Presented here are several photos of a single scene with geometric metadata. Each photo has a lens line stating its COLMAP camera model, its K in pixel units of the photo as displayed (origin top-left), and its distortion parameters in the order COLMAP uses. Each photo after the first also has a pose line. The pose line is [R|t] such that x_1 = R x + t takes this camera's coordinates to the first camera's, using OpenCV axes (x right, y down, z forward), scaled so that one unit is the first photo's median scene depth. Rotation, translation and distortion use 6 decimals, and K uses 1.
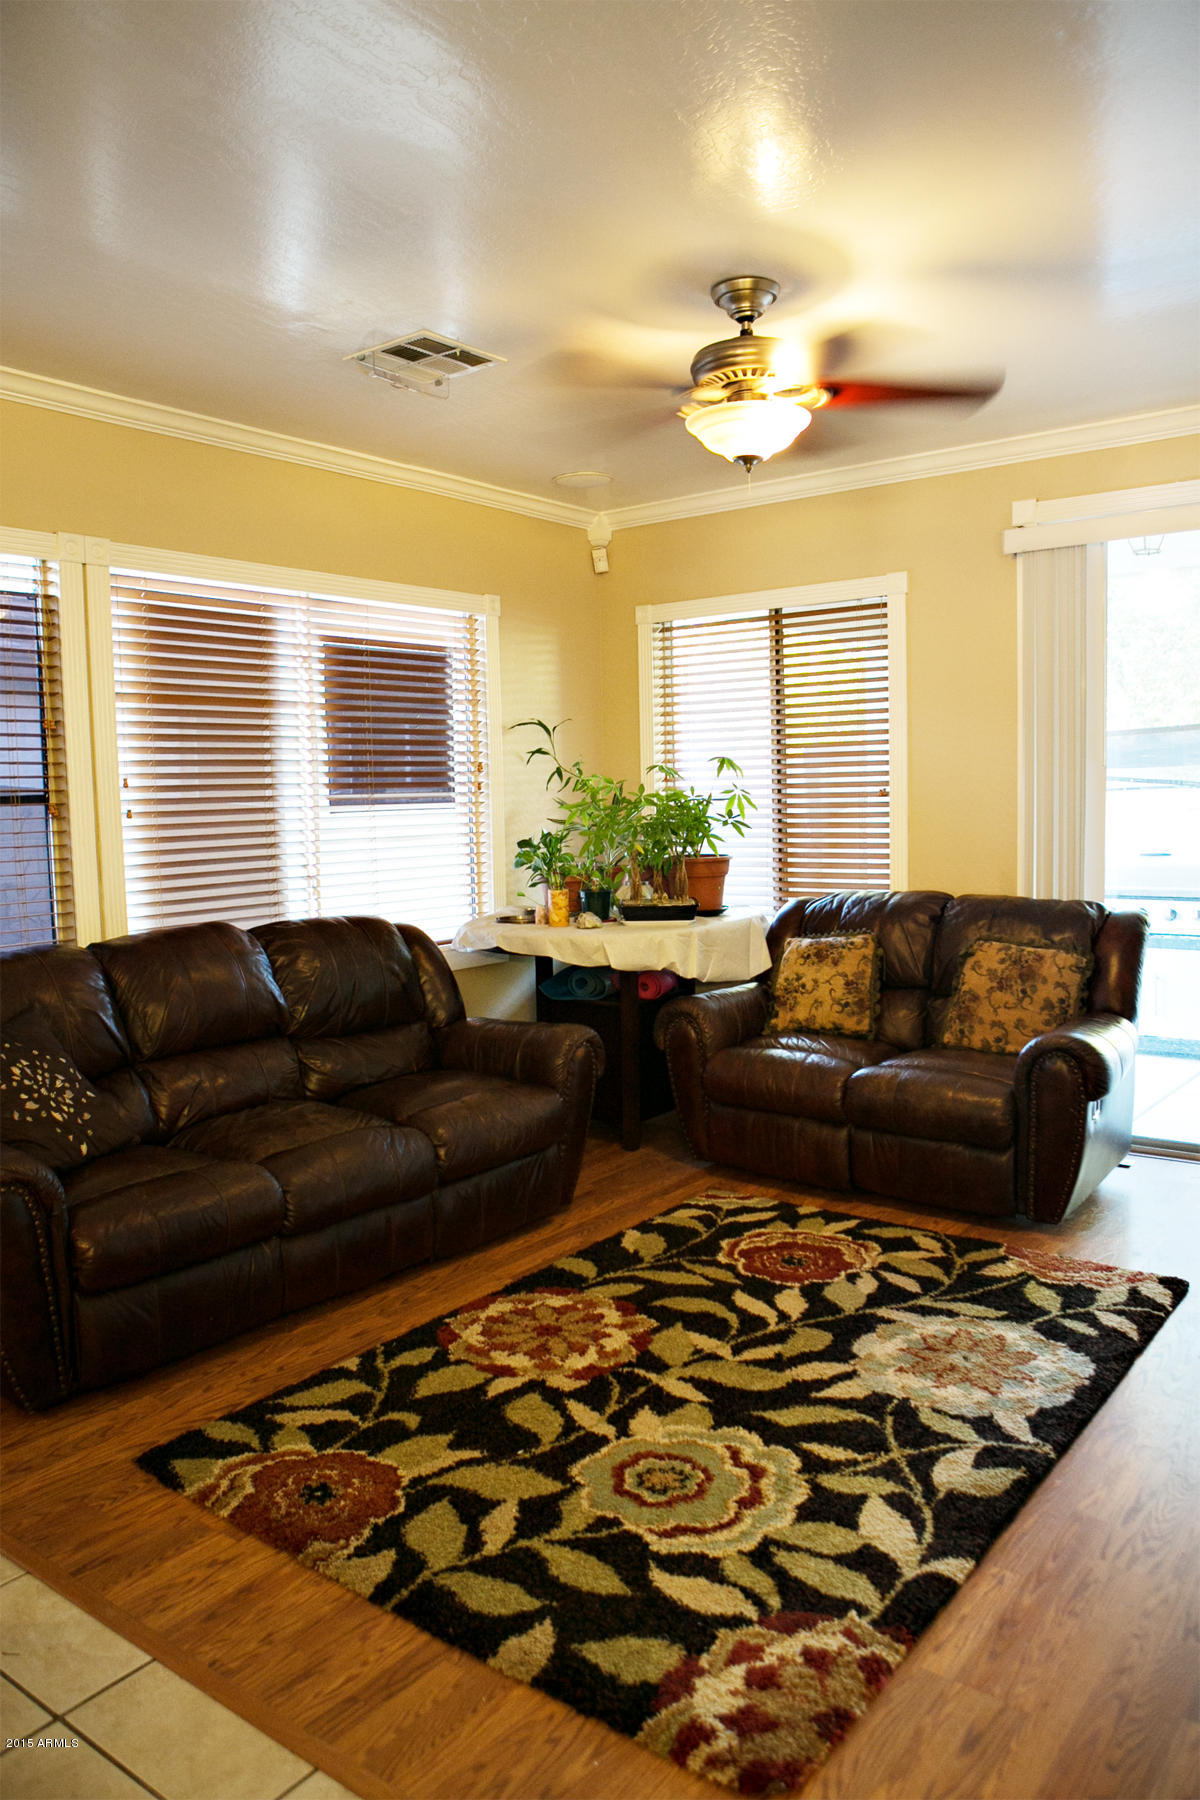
lens RADIAL K [[1282.2, 0, 605.8], [0, 1282.2, 937.4], [0, 0, 1]] dist [-0.135345, 0.102099]
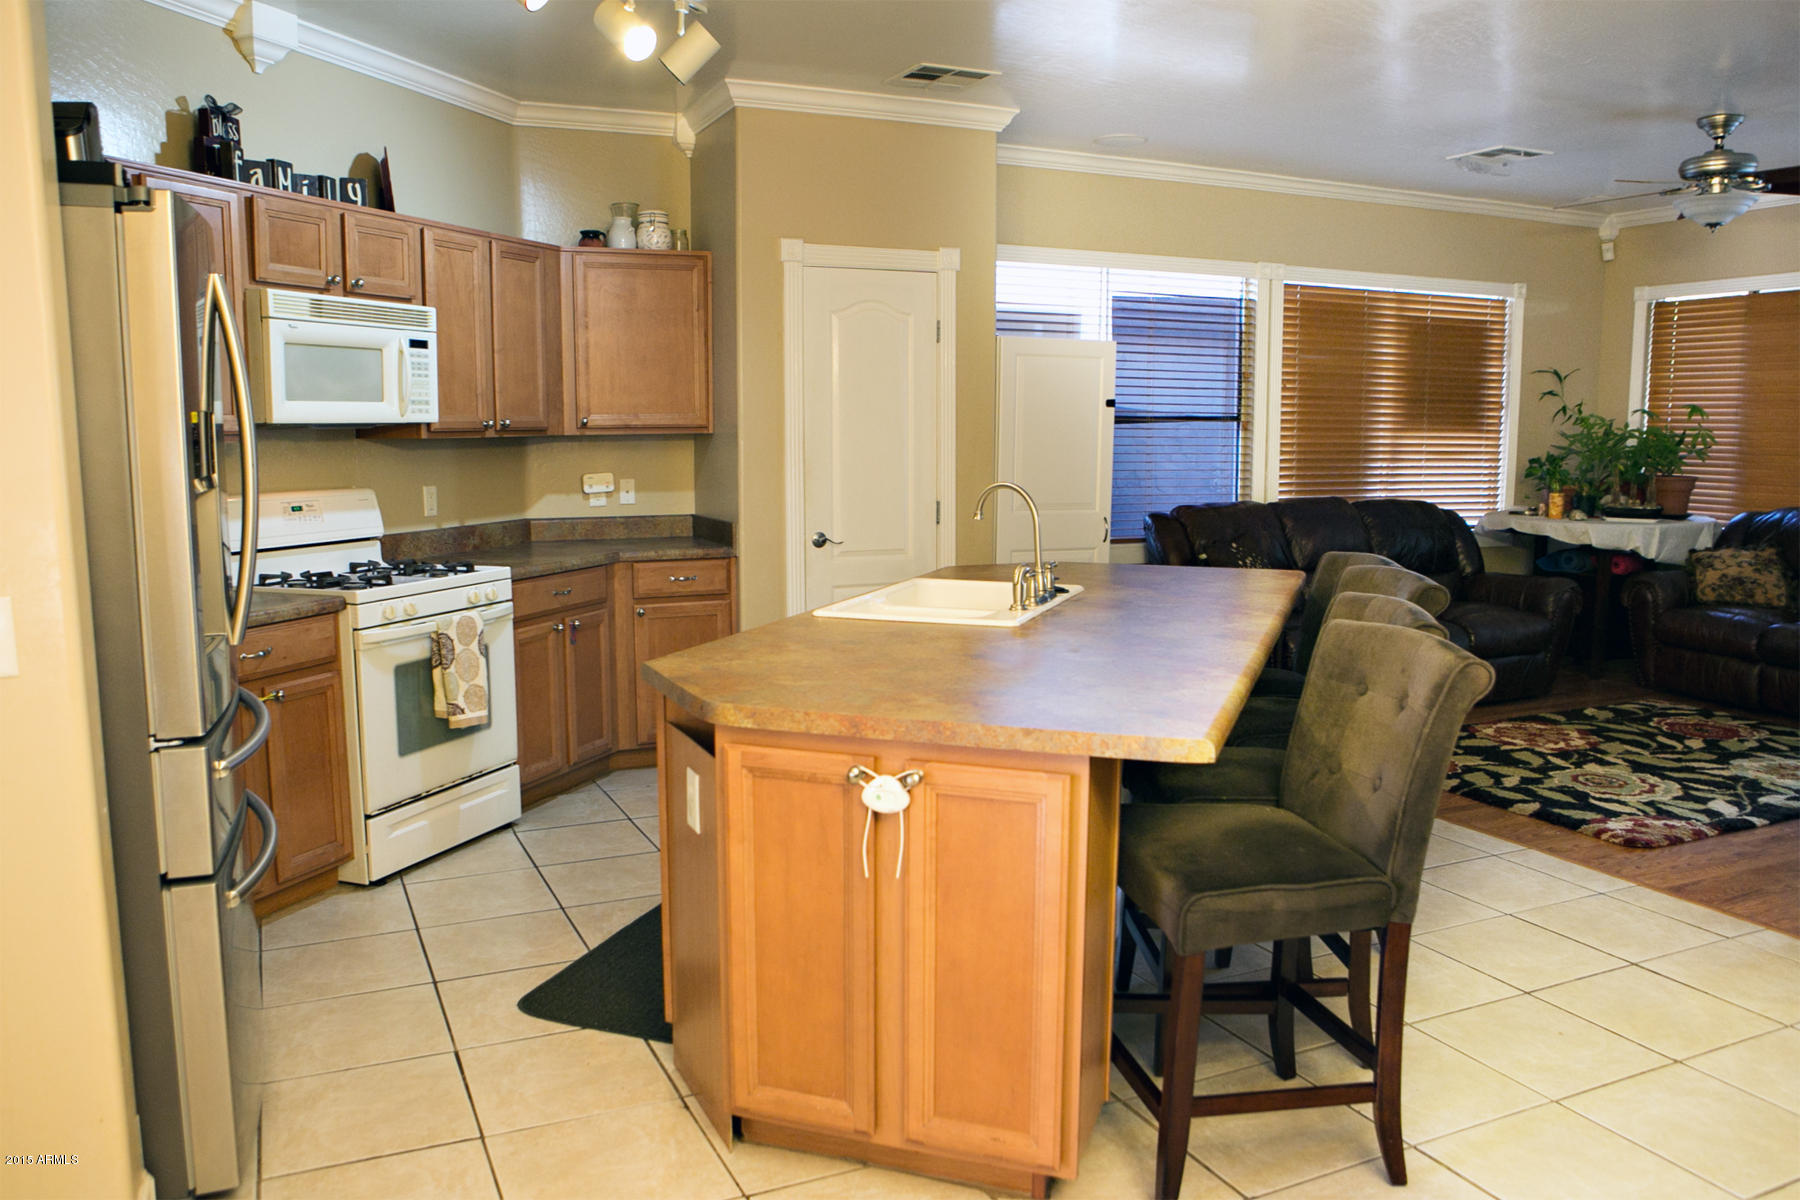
lens RADIAL K [[1341.4, 0, 898.0], [0, 1341.4, 597.7], [0, 0, 1]] dist [-0.083299, 0.049753]
pose [[0.885492, 0.086385, -0.456554, -0.008283], [-0.076262, 0.996261, 0.040593, 0.097940], [0.458354, -0.001127, 0.888769, -0.856263]]
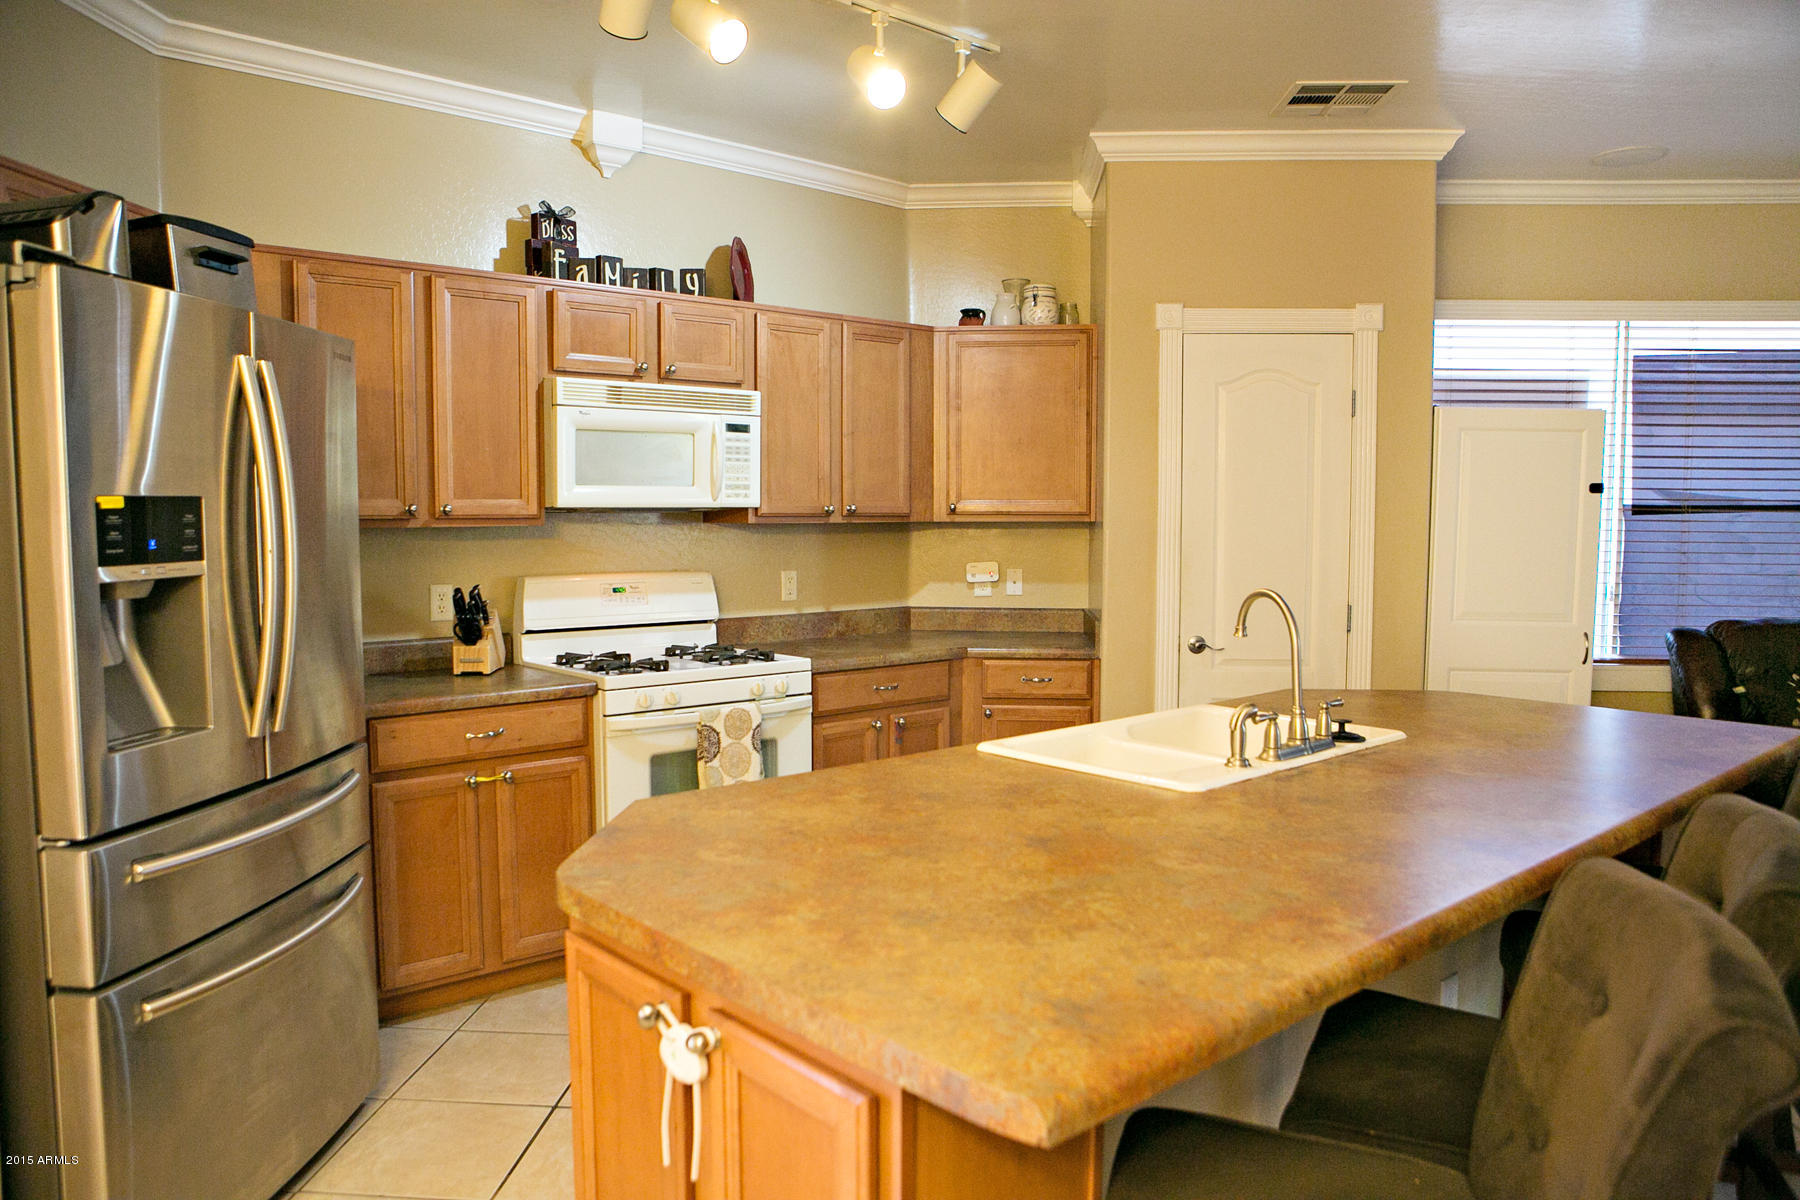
lens RADIAL K [[1245.9, 0, 900.0], [0, 1245.9, 600.0], [0, 0, 1]] dist [-0.112273, 0.089833]
pose [[0.555144, 0.087343, -0.827156, 0.057790], [-0.111490, 0.993311, 0.030062, 0.052320], [0.824248, 0.075531, 0.561168, -0.467491]]
